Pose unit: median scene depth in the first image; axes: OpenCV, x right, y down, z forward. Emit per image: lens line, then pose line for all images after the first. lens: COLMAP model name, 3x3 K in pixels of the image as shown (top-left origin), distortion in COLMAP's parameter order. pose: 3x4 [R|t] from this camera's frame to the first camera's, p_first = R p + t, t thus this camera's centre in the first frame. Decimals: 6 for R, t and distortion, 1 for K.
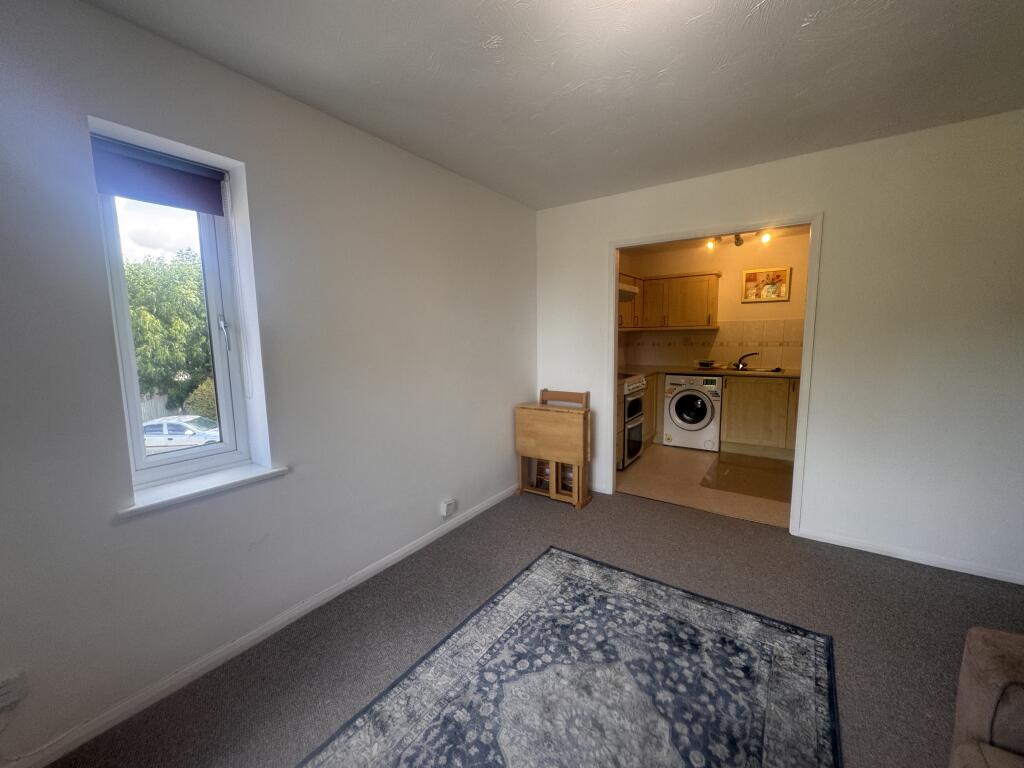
lens RADIAL K [[404.0, 0, 512.0], [0, 404.0, 384.0], [0, 0, 1]] dist [-0.004028, 0.000175]
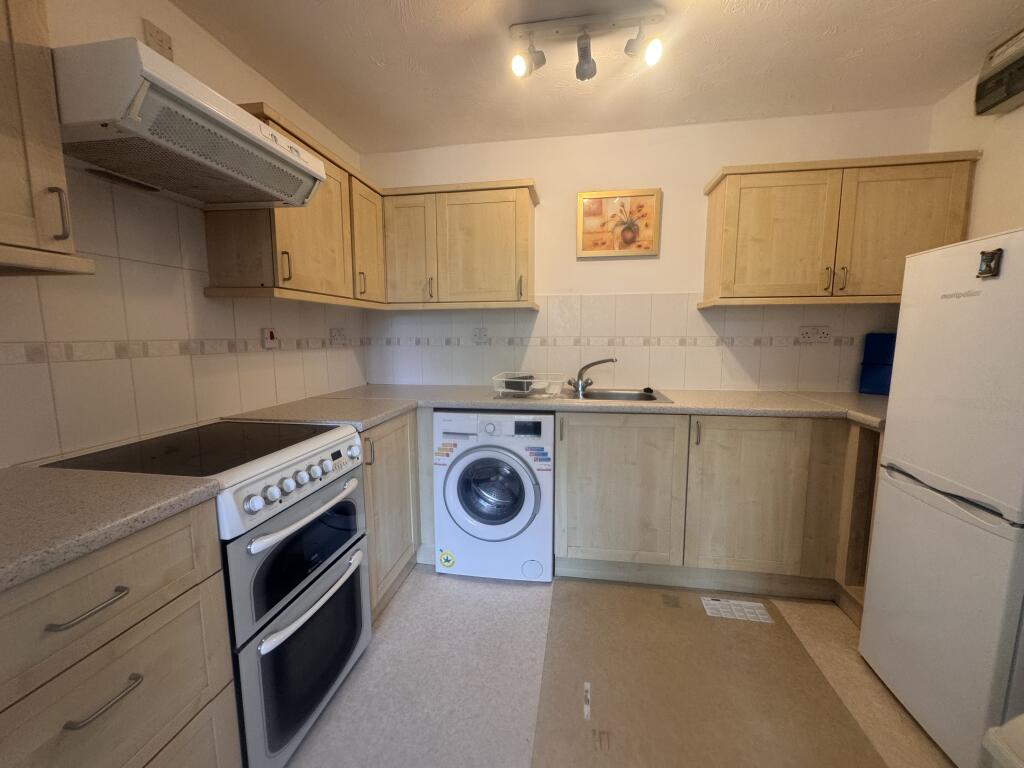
lens RADIAL K [[404.0, 0, 512.0], [0, 404.0, 384.0], [0, 0, 1]] dist [-0.004028, 0.000175]
pose [[0.902900, -0.036998, 0.428256, 0.293887], [0.040675, 0.999172, 0.000566, -0.052387], [-0.427922, 0.016909, 0.903657, 0.621917]]
